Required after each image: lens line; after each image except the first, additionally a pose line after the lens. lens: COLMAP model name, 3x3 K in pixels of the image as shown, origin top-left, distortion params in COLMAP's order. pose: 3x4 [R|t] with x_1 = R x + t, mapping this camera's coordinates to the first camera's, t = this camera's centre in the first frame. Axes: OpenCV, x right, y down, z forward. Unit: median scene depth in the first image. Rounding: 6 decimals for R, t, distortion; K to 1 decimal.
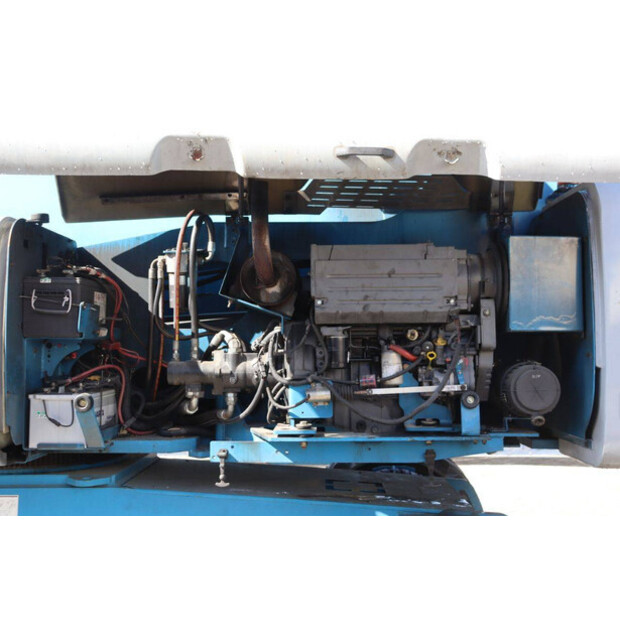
lens RADIAL K [[756.2, 0, 310.0], [0, 756.2, 310.0], [0, 0, 1]] dist [0.009504, 0.011618]
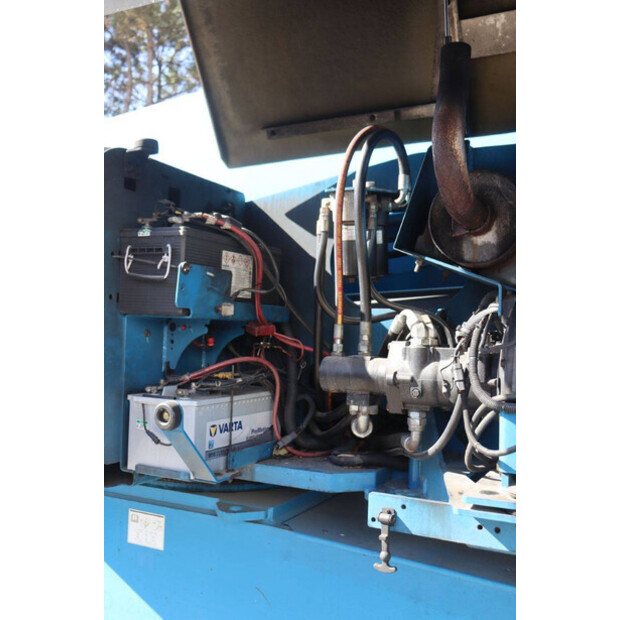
lens RADIAL K [[662.5, 0, 310.0], [0, 662.5, 310.0], [0, 0, 1]] dist [-0.076291, 0.003781]
pose [[0.903731, 0.011778, -0.427939, 0.048237], [-0.007746, 0.999908, 0.011161, 0.023804], [0.428031, -0.006772, 0.903738, 0.514180]]
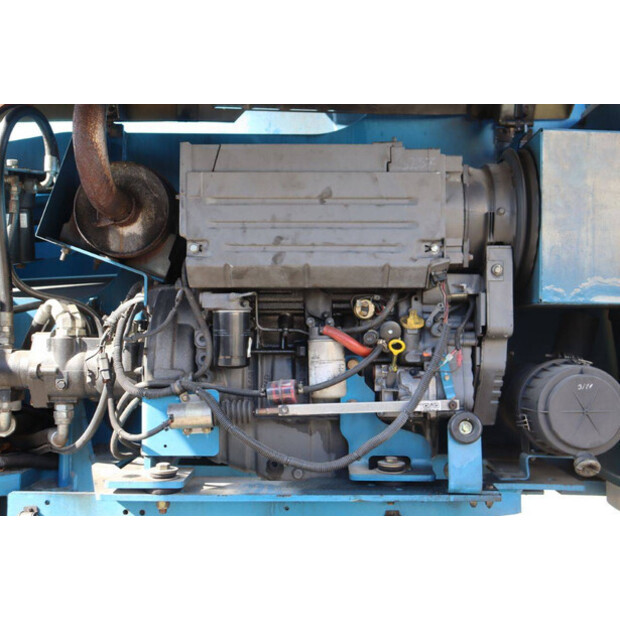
lens RADIAL K [[741.2, 0, 310.0], [0, 741.2, 310.0], [0, 0, 1]] dist [0.007326, 0.053814]
pose [[0.999897, 0.011121, 0.009114, 0.089303], [-0.011362, 0.999576, 0.026827, 0.018971], [-0.008811, -0.026928, 0.999599, 0.444854]]
